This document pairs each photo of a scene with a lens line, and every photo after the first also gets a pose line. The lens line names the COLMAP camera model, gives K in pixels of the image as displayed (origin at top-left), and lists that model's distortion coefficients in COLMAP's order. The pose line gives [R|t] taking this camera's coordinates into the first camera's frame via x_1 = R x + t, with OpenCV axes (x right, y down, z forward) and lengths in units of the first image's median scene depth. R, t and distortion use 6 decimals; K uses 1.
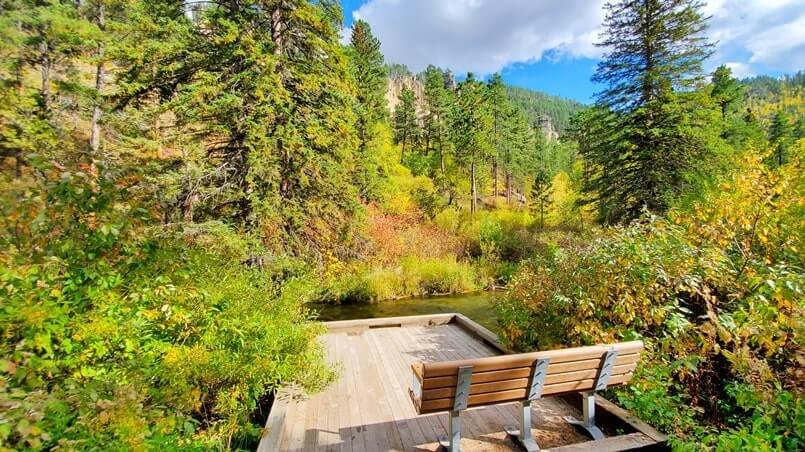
lens RADIAL K [[331.5, 0, 408.4], [0, 331.5, 225.9], [0, 0, 1]] dist [0.011119, -0.016602]
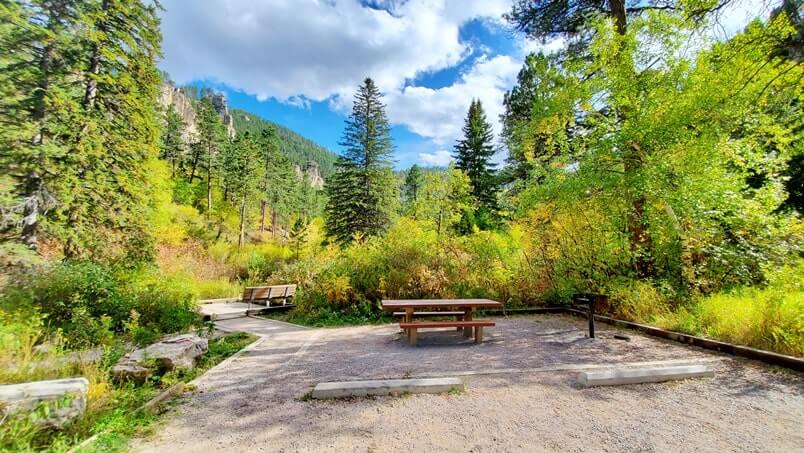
lens RADIAL K [[331.1, 0, 407.9], [0, 331.1, 226.4], [0, 0, 1]] dist [0.011119, -0.016602]
pose [[0.777942, 0.096207, 0.620927, -0.078715], [-0.034869, 0.993296, -0.110216, 0.000857], [-0.627368, 0.064091, 0.776081, -0.281621]]
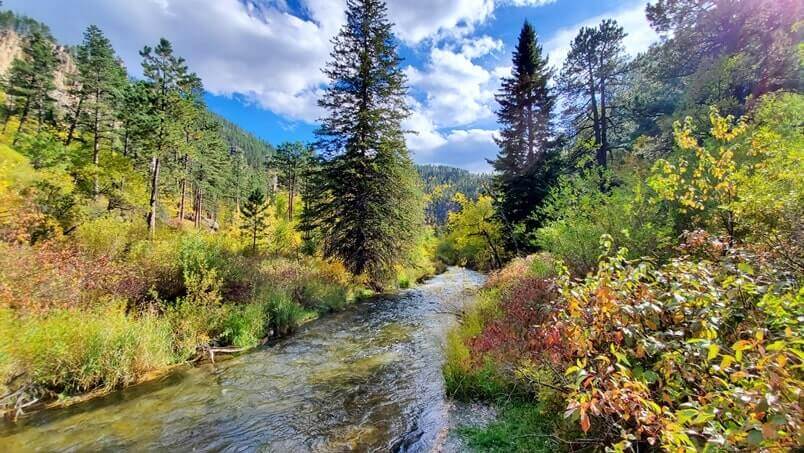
lens RADIAL K [[312.3, 0, 394.3], [0, 312.3, 227.9], [0, 0, 1]] dist [0.018000, -0.020609]
pose [[0.633971, 0.089274, 0.768187, 0.015381], [-0.012686, 0.994382, -0.105091, 0.013391], [-0.773253, 0.056880, 0.631541, 0.203907]]
